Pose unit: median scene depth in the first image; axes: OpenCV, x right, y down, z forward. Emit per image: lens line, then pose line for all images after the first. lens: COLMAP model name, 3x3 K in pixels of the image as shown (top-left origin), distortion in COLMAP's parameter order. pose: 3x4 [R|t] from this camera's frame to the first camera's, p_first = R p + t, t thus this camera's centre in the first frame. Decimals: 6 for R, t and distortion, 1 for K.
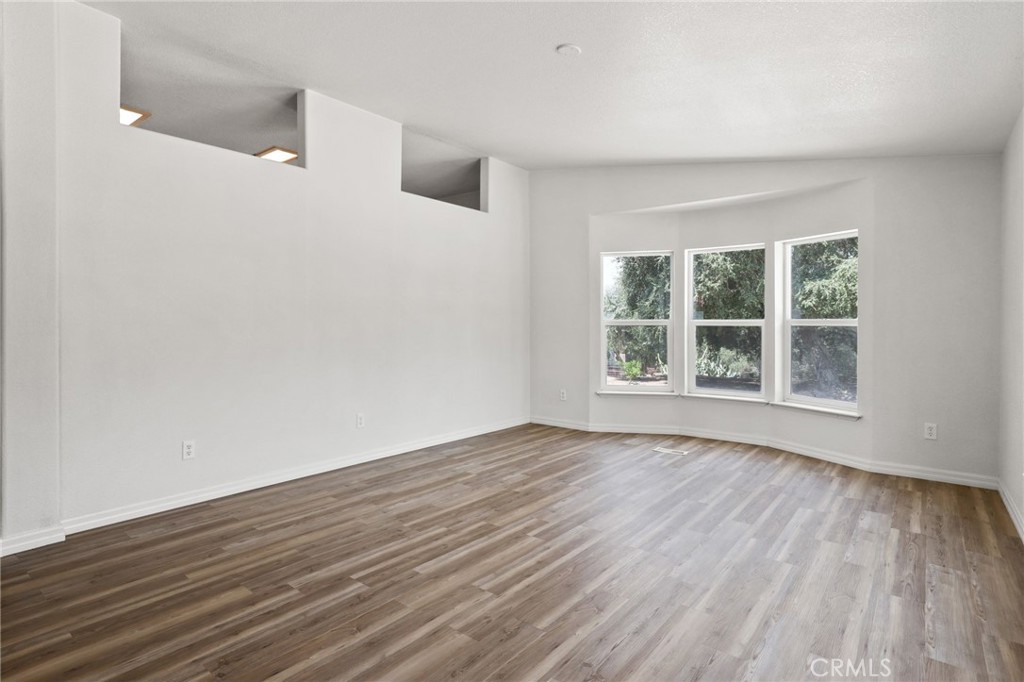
lens RADIAL K [[534.7, 0, 515.8], [0, 534.7, 335.0], [0, 0, 1]] dist [-0.019638, 0.007690]
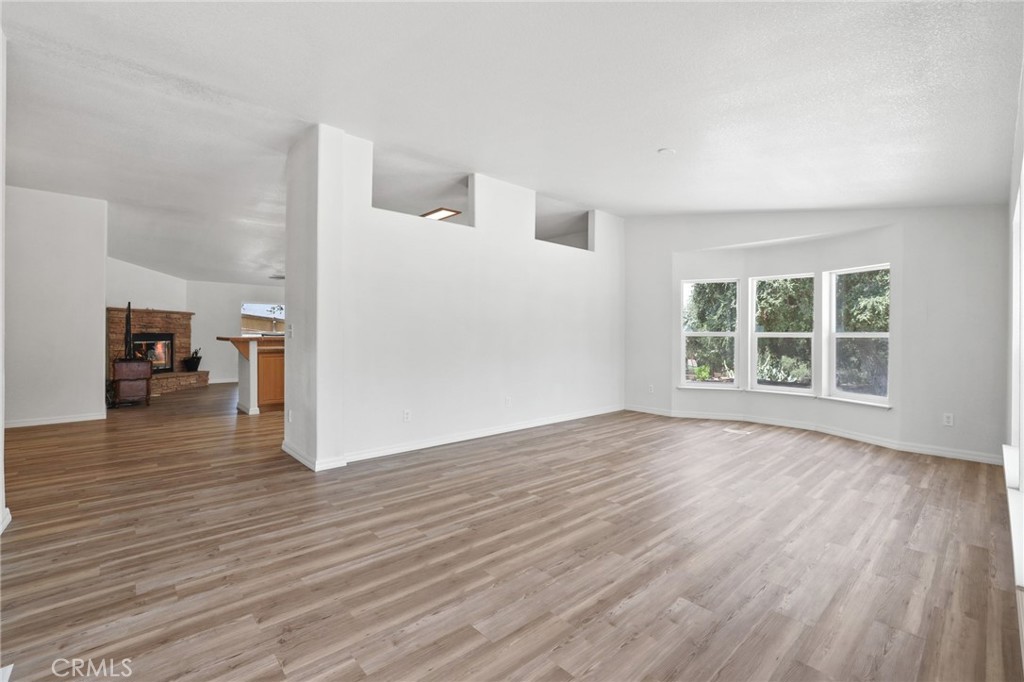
lens RADIAL K [[459.9, 0, 526.3], [0, 459.9, 338.7], [0, 0, 1]] dist [-0.033742, 0.010487]
pose [[0.989049, 0.006702, -0.147436, -0.080643], [-0.008204, 0.999920, -0.009579, 0.003908], [0.147361, 0.010684, 0.989025, -0.264144]]
